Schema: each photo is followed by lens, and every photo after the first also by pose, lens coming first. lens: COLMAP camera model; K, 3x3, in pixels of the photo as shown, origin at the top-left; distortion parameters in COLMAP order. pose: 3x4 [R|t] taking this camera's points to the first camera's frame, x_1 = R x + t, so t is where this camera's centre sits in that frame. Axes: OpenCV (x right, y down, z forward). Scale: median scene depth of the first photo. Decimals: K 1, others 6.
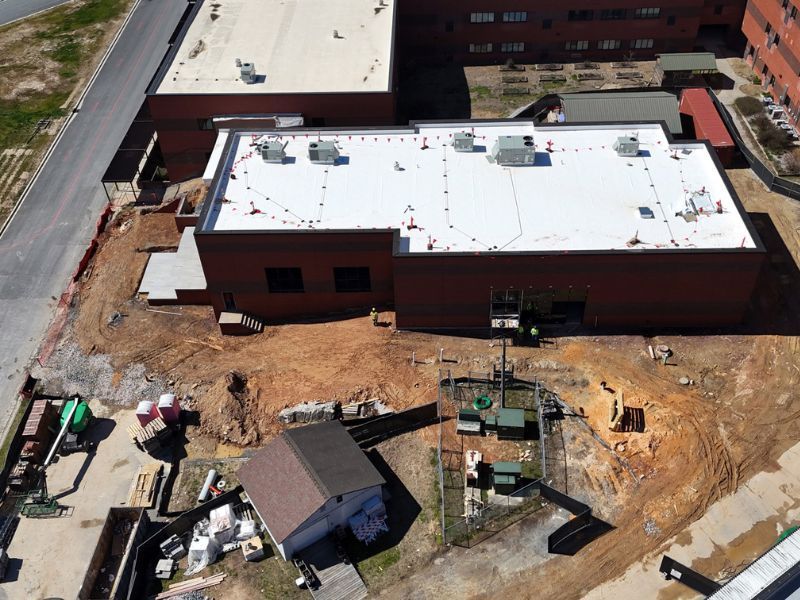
lens RADIAL K [[772.1, 0, 400.0], [0, 772.1, 300.0], [0, 0, 1]] dist [0.044658, 0.011415]
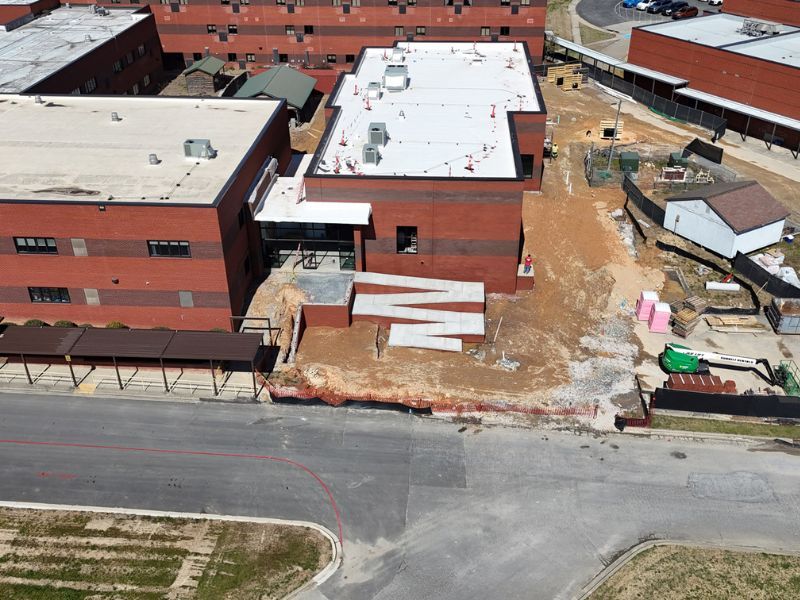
lens RADIAL K [[772.1, 0, 400.0], [0, 772.1, 300.0], [0, 0, 1]] dist [0.044658, 0.011415]
pose [[0.059095, -0.495995, 0.866312, -0.915972], [0.681843, 0.653903, 0.327872, -0.315552], [-0.729107, 0.571314, 0.376833, 0.673476]]
